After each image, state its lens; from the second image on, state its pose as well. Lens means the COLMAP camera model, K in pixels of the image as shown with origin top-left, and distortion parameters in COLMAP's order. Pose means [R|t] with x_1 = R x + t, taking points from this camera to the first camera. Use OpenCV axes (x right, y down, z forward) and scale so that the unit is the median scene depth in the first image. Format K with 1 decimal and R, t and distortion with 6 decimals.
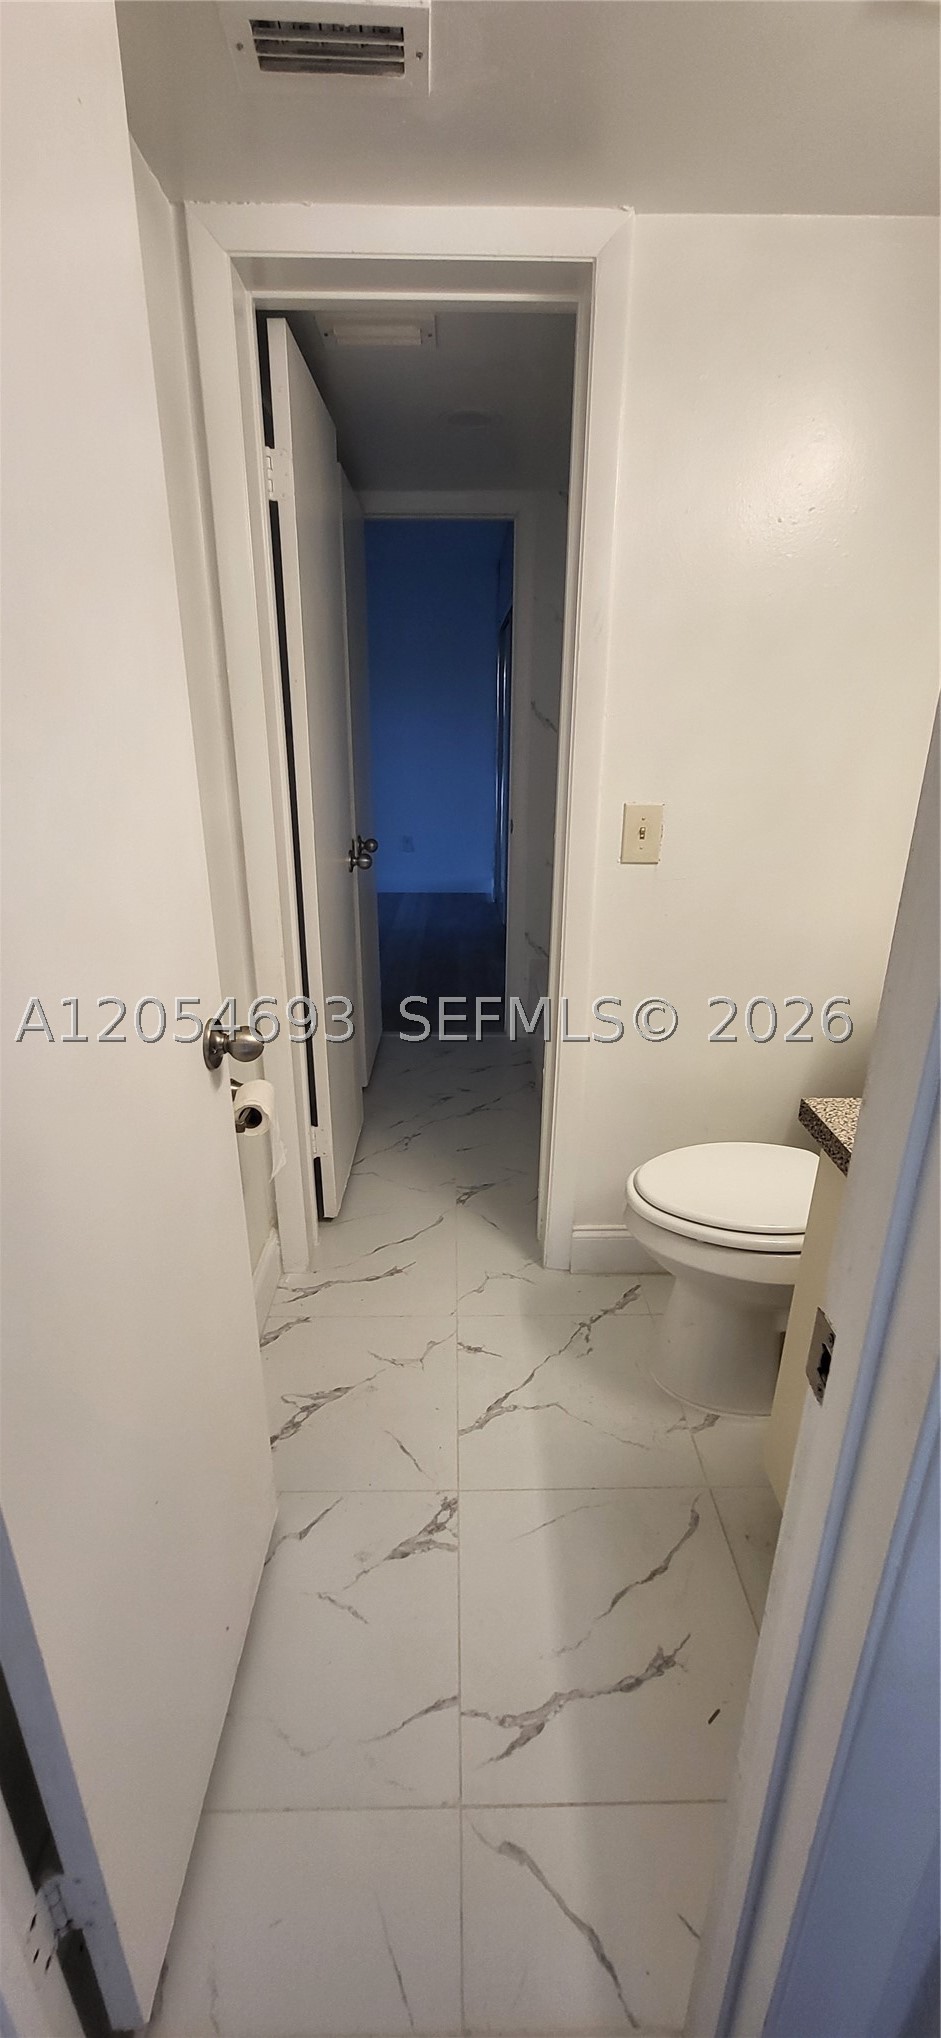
lens RADIAL K [[808.3, 0, 469.7], [0, 808.3, 1021.9], [0, 0, 1]] dist [-0.002244, -0.000513]
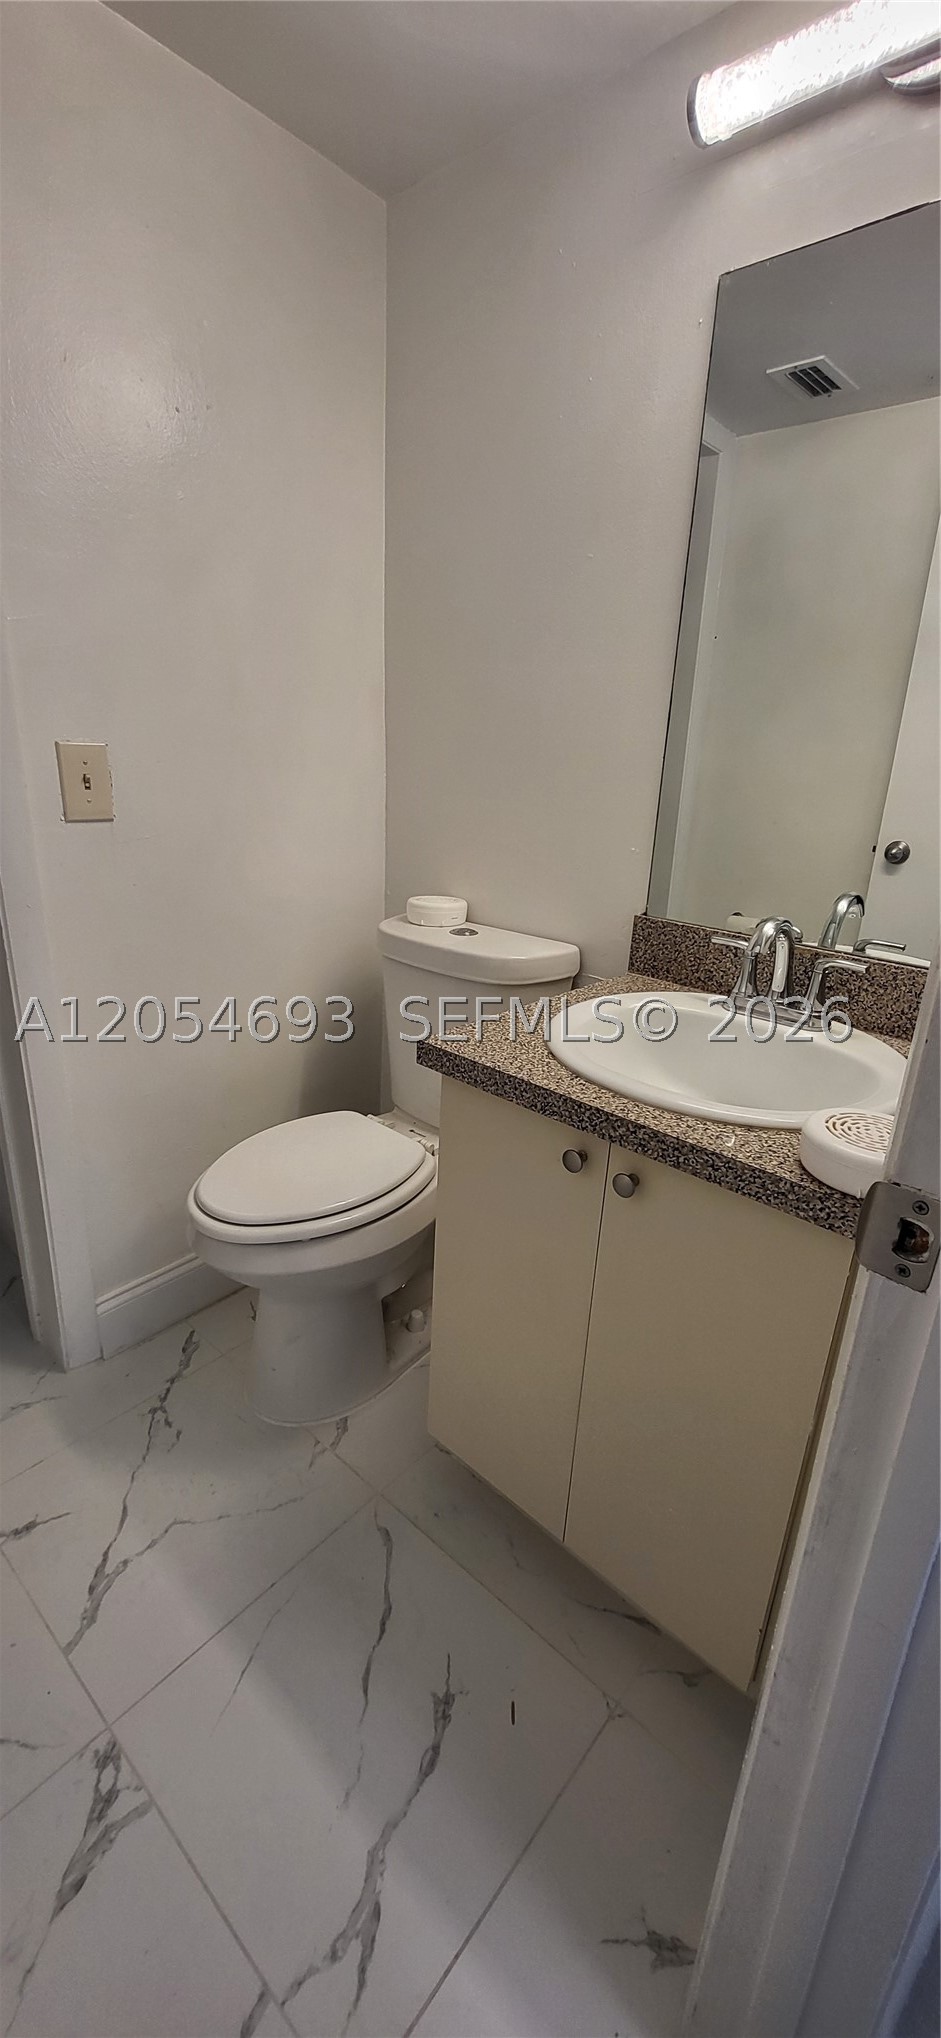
lens RADIAL K [[808.3, 0, 469.7], [0, 808.3, 1021.9], [0, 0, 1]] dist [-0.002244, -0.000513]
pose [[0.675099, -0.220306, 0.704064, -0.144492], [0.220880, 0.970950, 0.092023, 0.001940], [-0.703884, 0.093389, 0.704149, 0.224124]]
